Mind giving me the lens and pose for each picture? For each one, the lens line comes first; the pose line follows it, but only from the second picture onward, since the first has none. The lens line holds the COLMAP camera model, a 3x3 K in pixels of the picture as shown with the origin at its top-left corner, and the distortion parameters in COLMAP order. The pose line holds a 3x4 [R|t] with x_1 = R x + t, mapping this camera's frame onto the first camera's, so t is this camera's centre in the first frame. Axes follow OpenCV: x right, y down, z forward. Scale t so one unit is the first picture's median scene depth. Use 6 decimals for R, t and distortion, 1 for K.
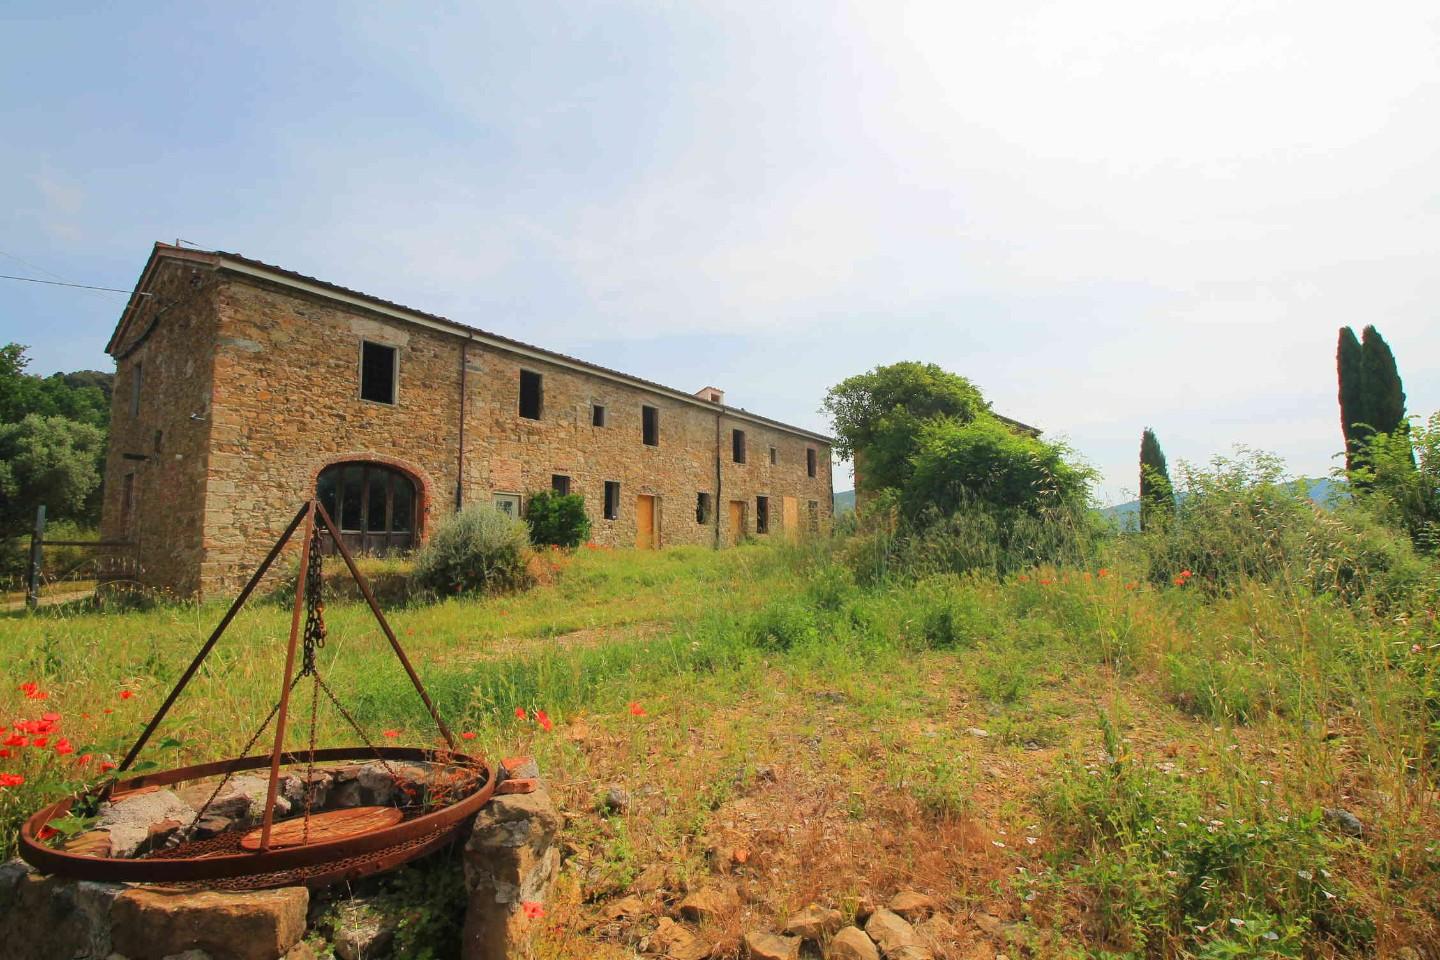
lens RADIAL K [[684.8, 0, 733.5], [0, 684.8, 479.2], [0, 0, 1]] dist [0.009325, -0.017923]
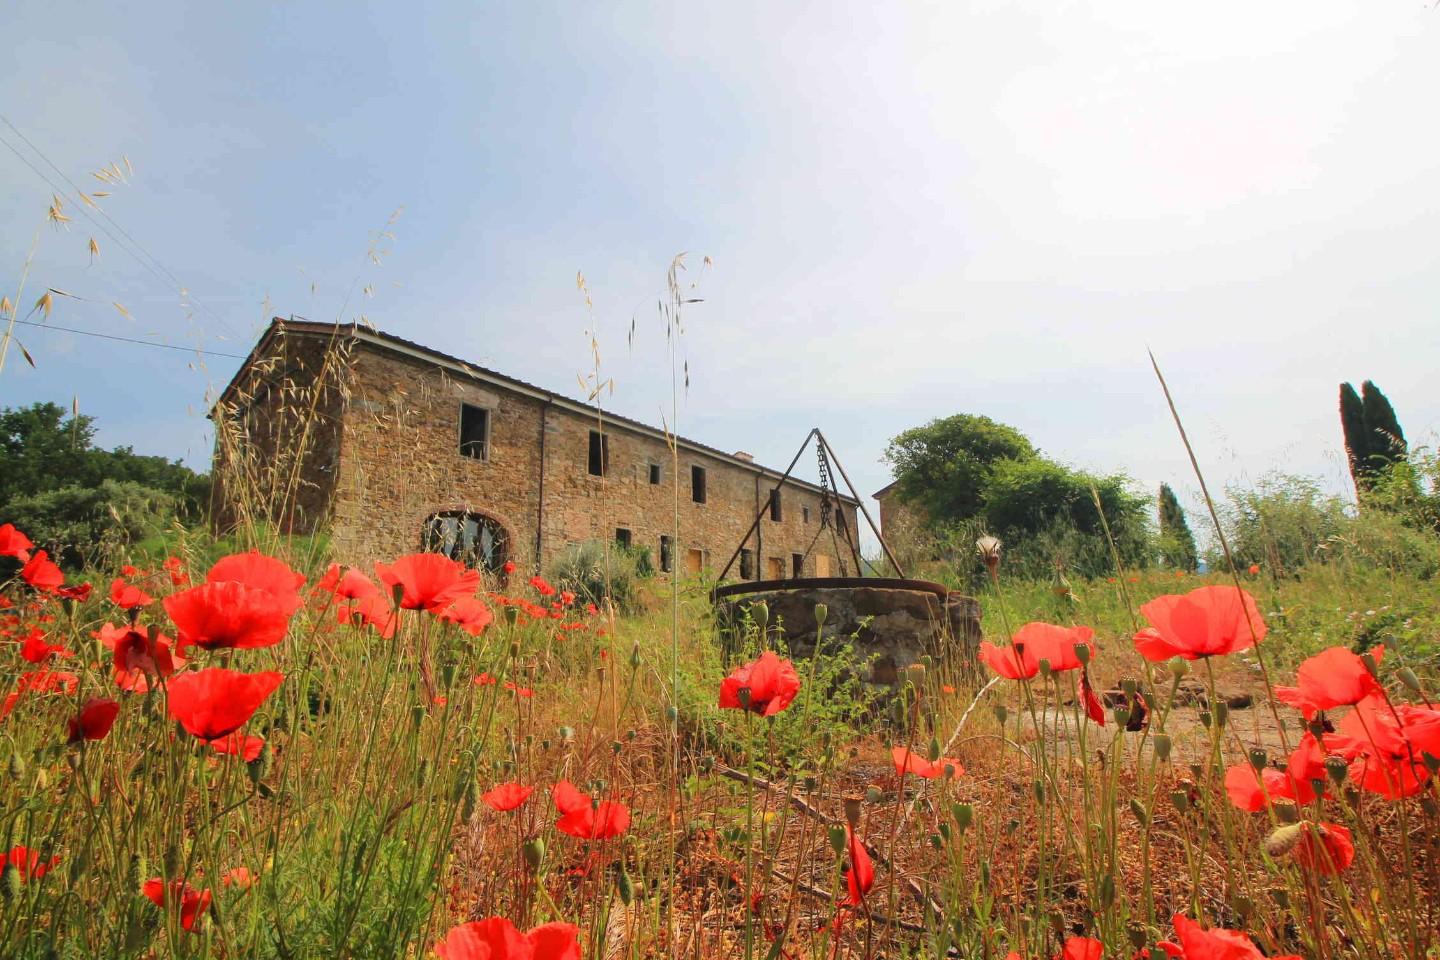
lens RADIAL K [[684.8, 0, 733.5], [0, 684.8, 479.2], [0, 0, 1]] dist [0.009325, -0.017923]
pose [[0.999934, -0.010792, 0.004037, -0.100926], [0.011165, 0.994091, -0.107970, 0.040945], [-0.002848, 0.108008, 0.994146, -0.079856]]
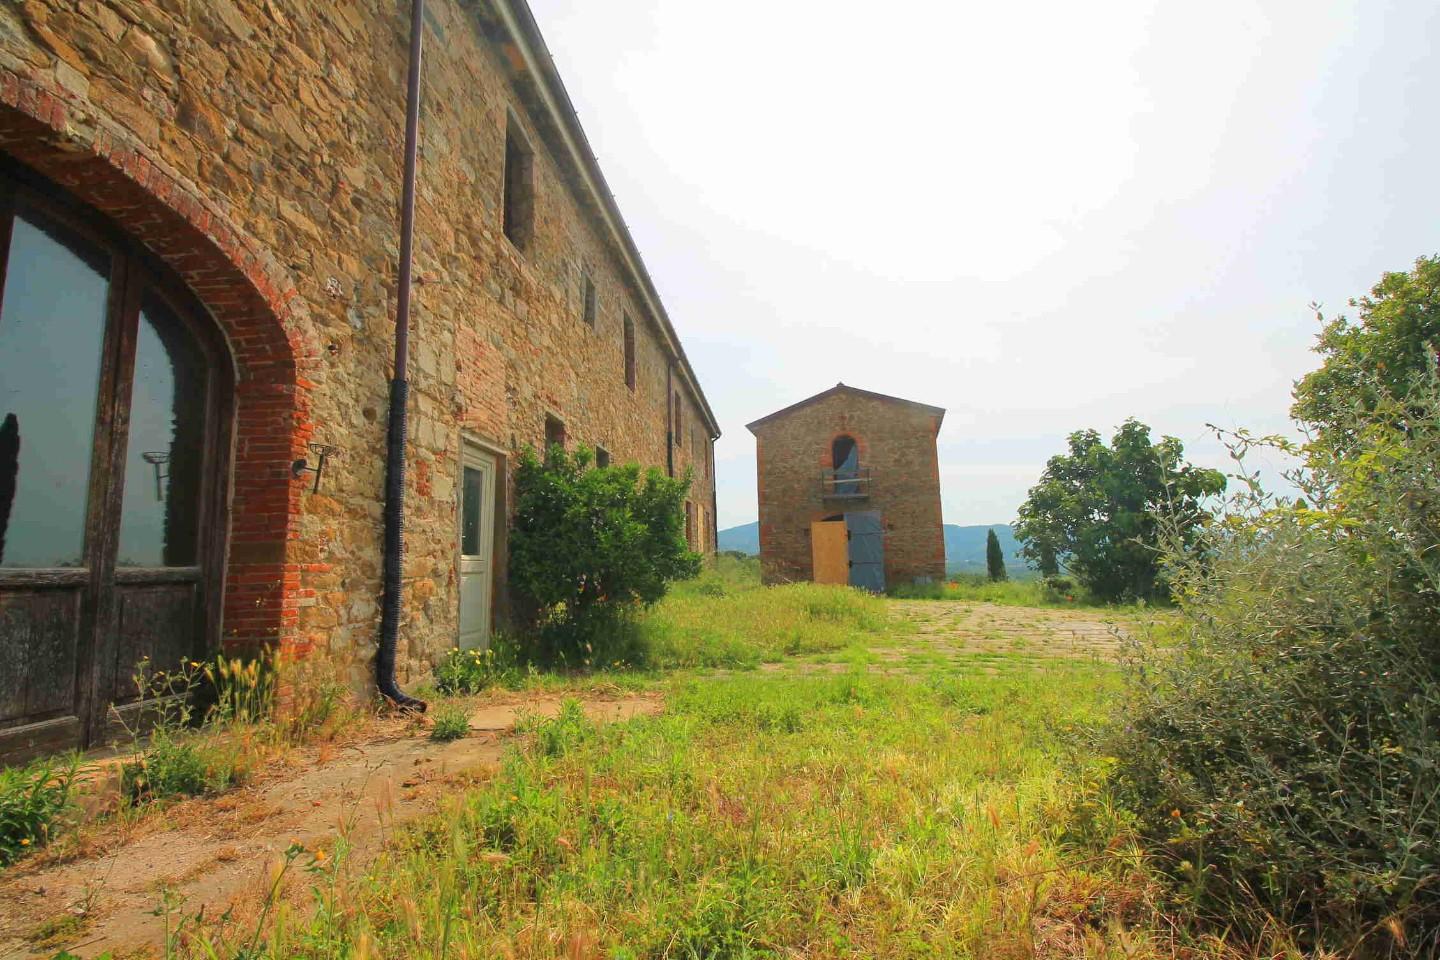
lens RADIAL K [[684.8, 0, 733.5], [0, 684.8, 479.2], [0, 0, 1]] dist [0.009325, -0.017923]
pose [[0.865178, 0.062823, 0.497513, -0.428416], [-0.048810, 0.997961, -0.041136, 0.049741], [-0.499083, 0.011306, 0.866480, 0.720596]]
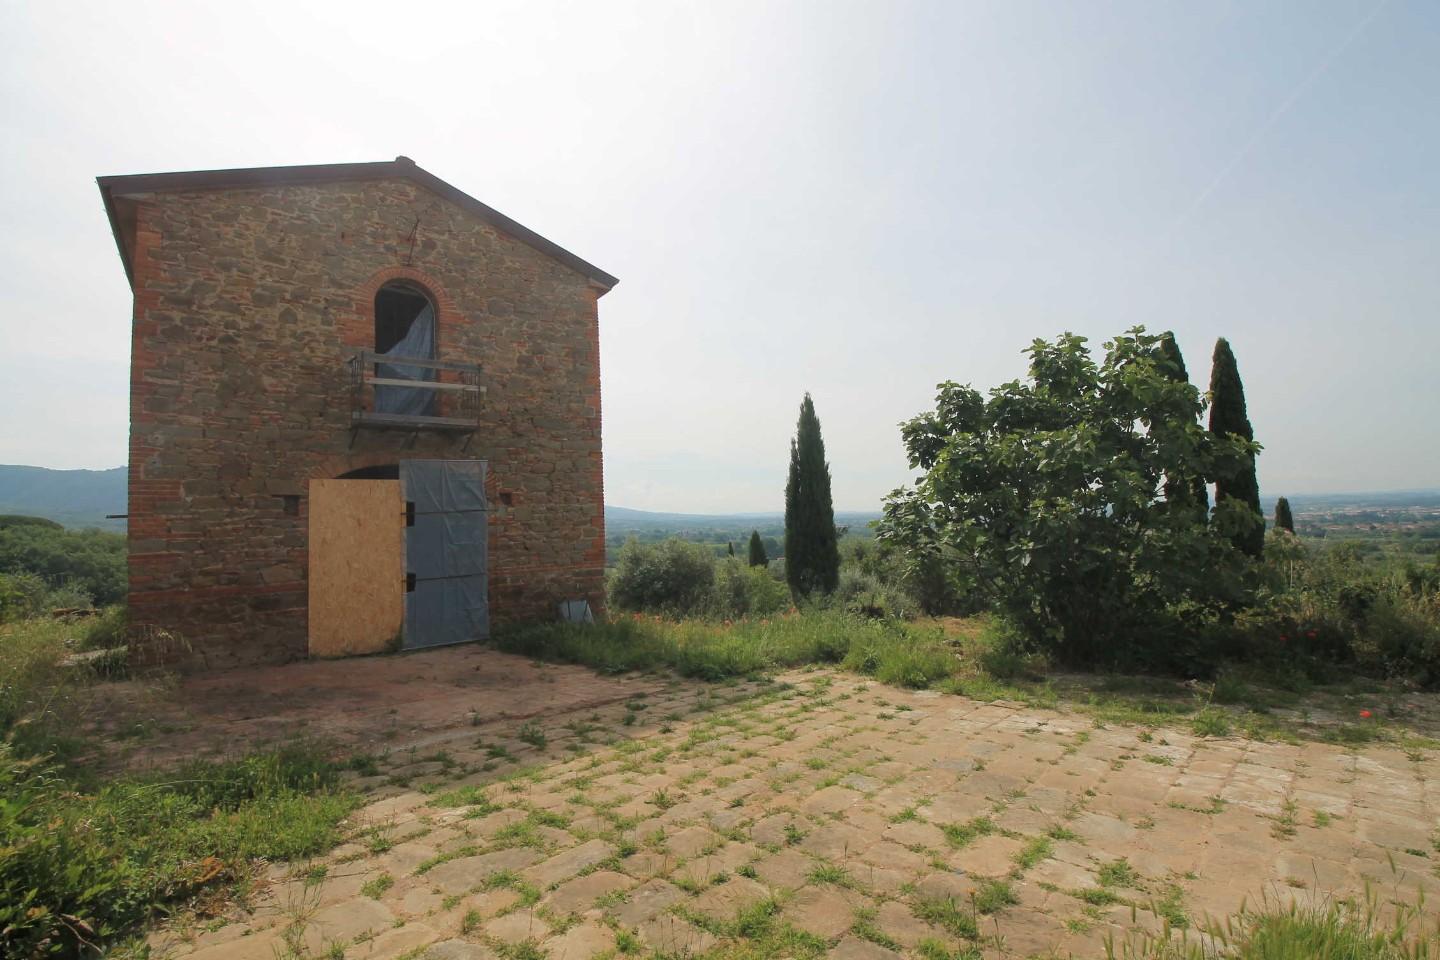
lens RADIAL K [[684.7, 0, 735.5], [0, 684.7, 479.1], [0, 0, 1]] dist [0.011263, -0.021738]
pose [[0.180684, 0.073773, 0.980771, -0.054554], [-0.088183, 0.994382, -0.058552, 0.074647], [-0.979580, -0.075908, 0.186174, 1.435647]]
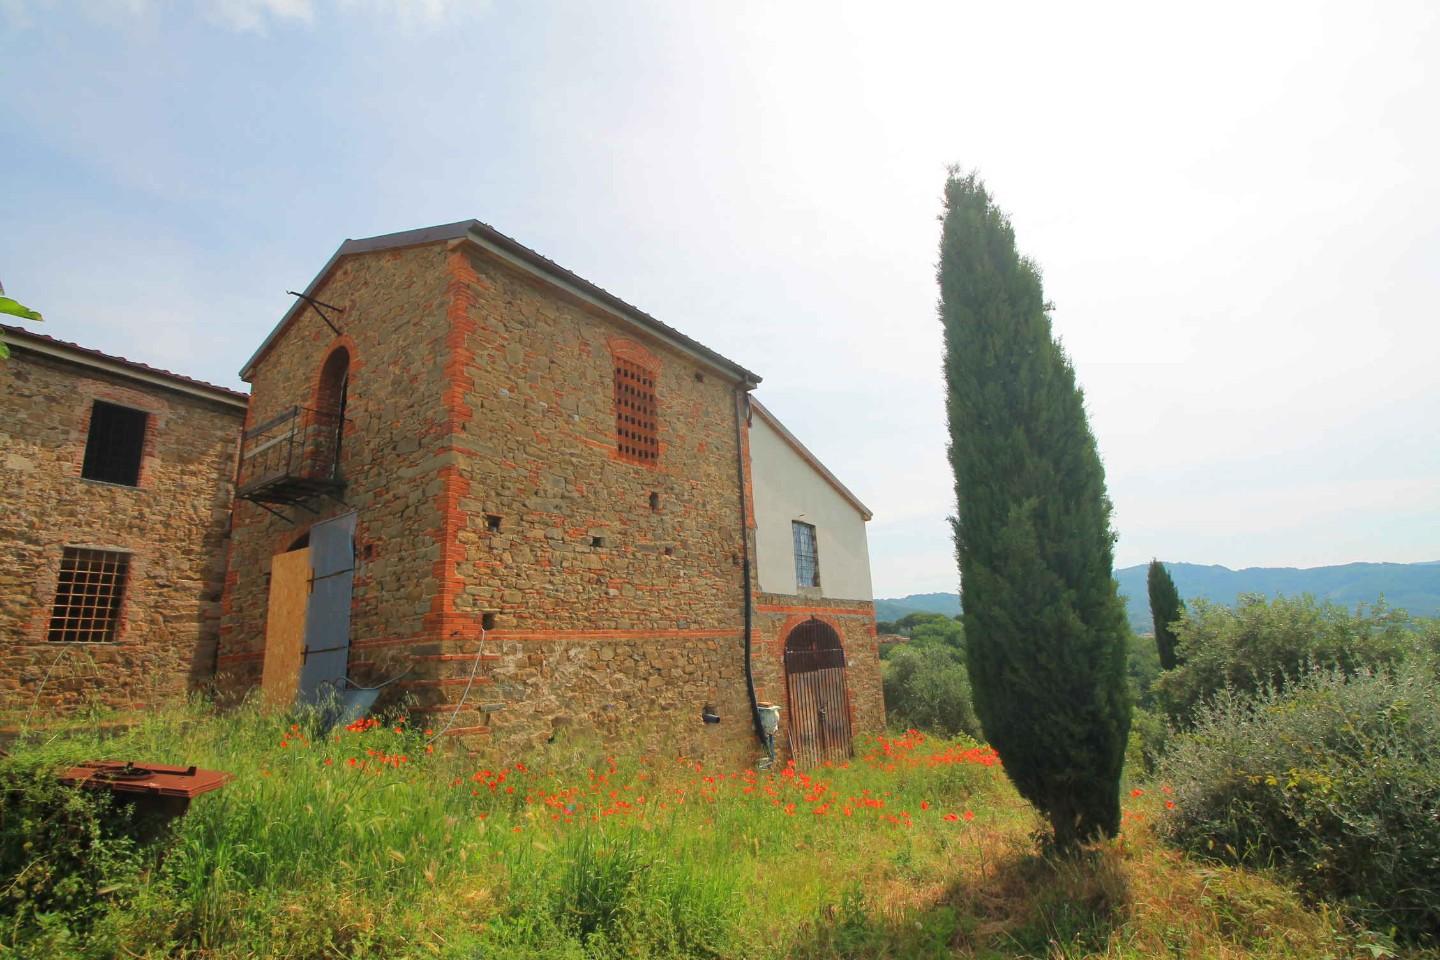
lens RADIAL K [[684.8, 0, 733.5], [0, 684.8, 479.2], [0, 0, 1]] dist [0.009325, -0.017923]
pose [[0.989996, 0.001076, 0.141093, 0.747699], [0.017598, 0.991221, -0.131039, 0.092228], [-0.139995, 0.132211, 0.981286, 1.209818]]
